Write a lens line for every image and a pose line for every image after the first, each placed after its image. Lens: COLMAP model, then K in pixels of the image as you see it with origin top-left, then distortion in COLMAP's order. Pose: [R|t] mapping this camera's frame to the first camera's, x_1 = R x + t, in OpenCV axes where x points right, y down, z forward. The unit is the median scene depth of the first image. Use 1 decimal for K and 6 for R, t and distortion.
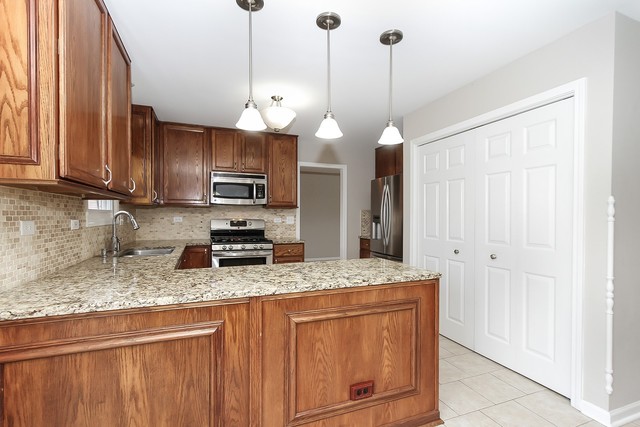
lens RADIAL K [[296.5, 0, 319.9], [0, 296.5, 218.4], [0, 0, 1]] dist [0.000193, 0.000053]
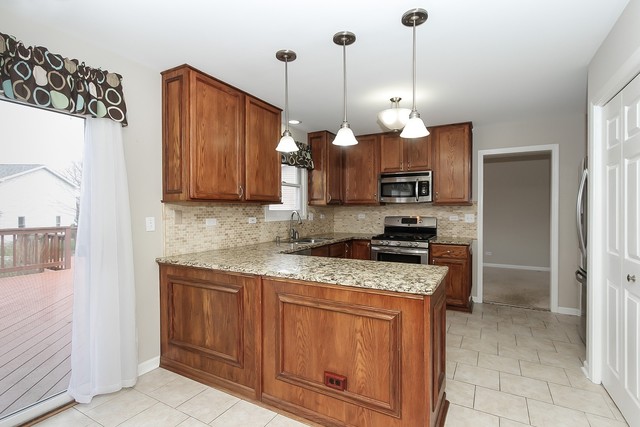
lens RADIAL K [[309.7, 0, 327.1], [0, 309.7, 212.9], [0, 0, 1]] dist [-0.000130, 0.000058]
pose [[0.646876, 0.003666, -0.762587, 0.944963], [-0.002584, 0.999993, 0.002616, -0.032035], [0.762591, 0.000278, 0.646881, 0.241331]]
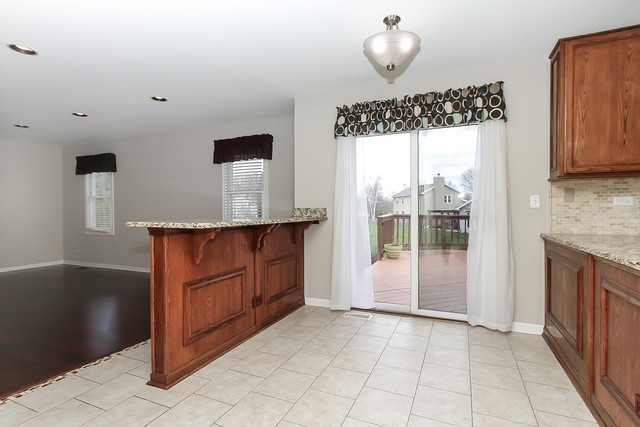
lens RADIAL K [[309.7, 0, 327.1], [0, 309.7, 212.9], [0, 0, 1]] dist [-0.000130, 0.000058]
pose [[-0.703563, 0.007850, -0.710590, 1.204585], [-0.004194, 0.999876, 0.015199, 0.068979], [0.710621, 0.013674, -0.703443, 0.938013]]
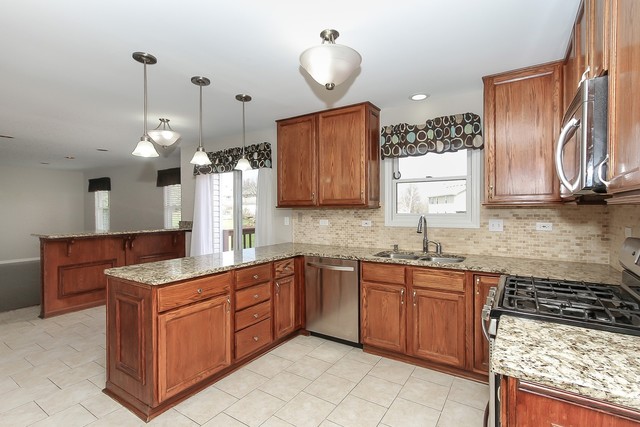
lens RADIAL K [[309.7, 0, 327.1], [0, 309.7, 212.9], [0, 0, 1]] dist [-0.000130, 0.000058]
pose [[-0.813600, 0.010538, -0.581330, 0.429571], [-0.001693, 0.999789, 0.020493, -0.089388], [0.581423, 0.017658, -0.813410, 2.793593]]
